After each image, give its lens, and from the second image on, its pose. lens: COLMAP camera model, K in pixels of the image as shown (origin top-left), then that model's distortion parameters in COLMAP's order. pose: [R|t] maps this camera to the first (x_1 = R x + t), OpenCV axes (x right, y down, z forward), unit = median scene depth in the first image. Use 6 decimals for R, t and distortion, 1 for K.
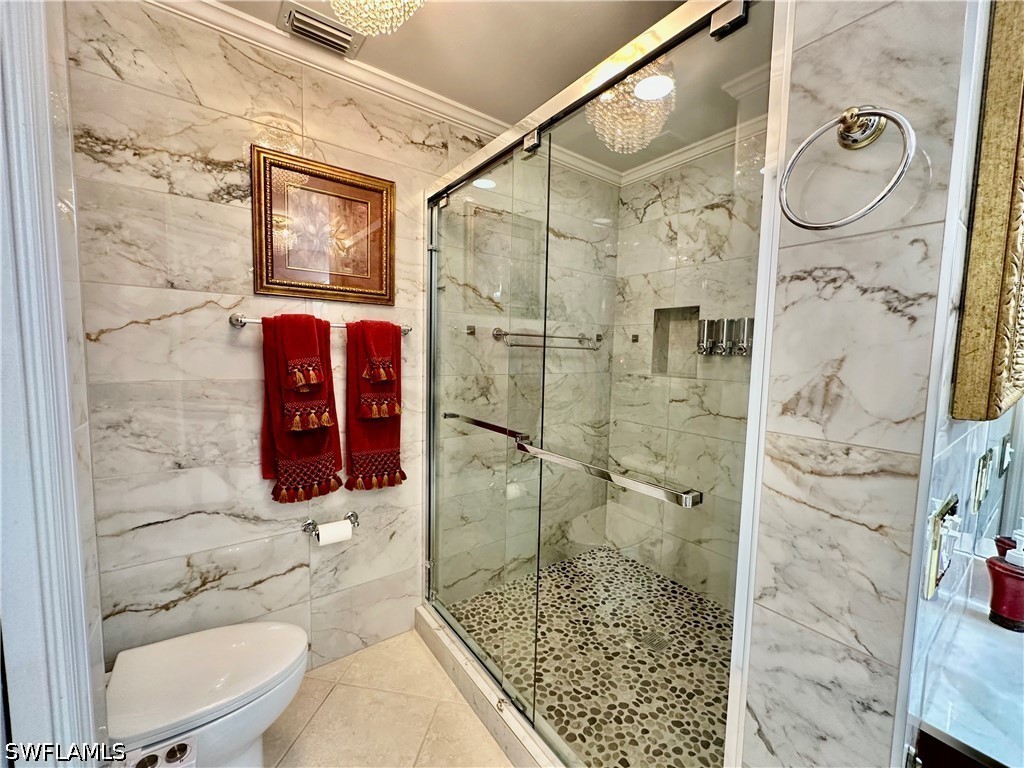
lens RADIAL K [[409.8, 0, 510.1], [0, 409.8, 382.6], [0, 0, 1]] dist [-0.003982, 0.000035]
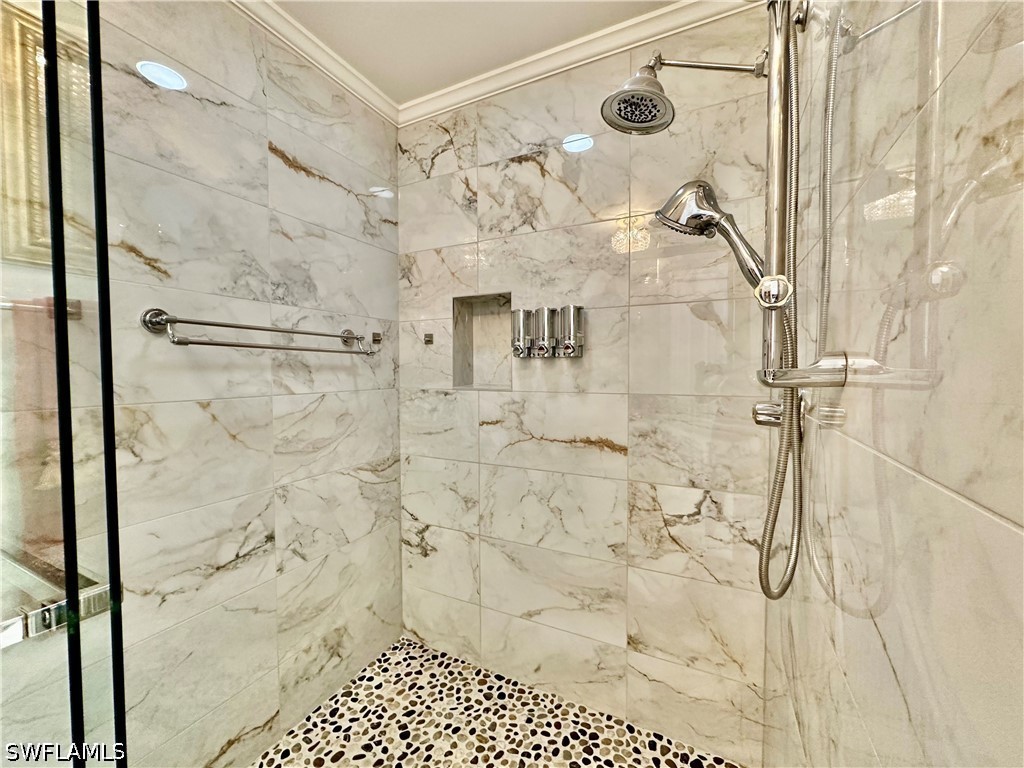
lens RADIAL K [[409.8, 0, 511.7], [0, 409.8, 383.9], [0, 0, 1]] dist [-0.003982, 0.000035]
pose [[0.887767, -0.040392, 0.458517, 0.111365], [0.057350, 0.998086, -0.023116, -0.005602], [-0.456706, 0.046818, 0.888385, 0.328481]]
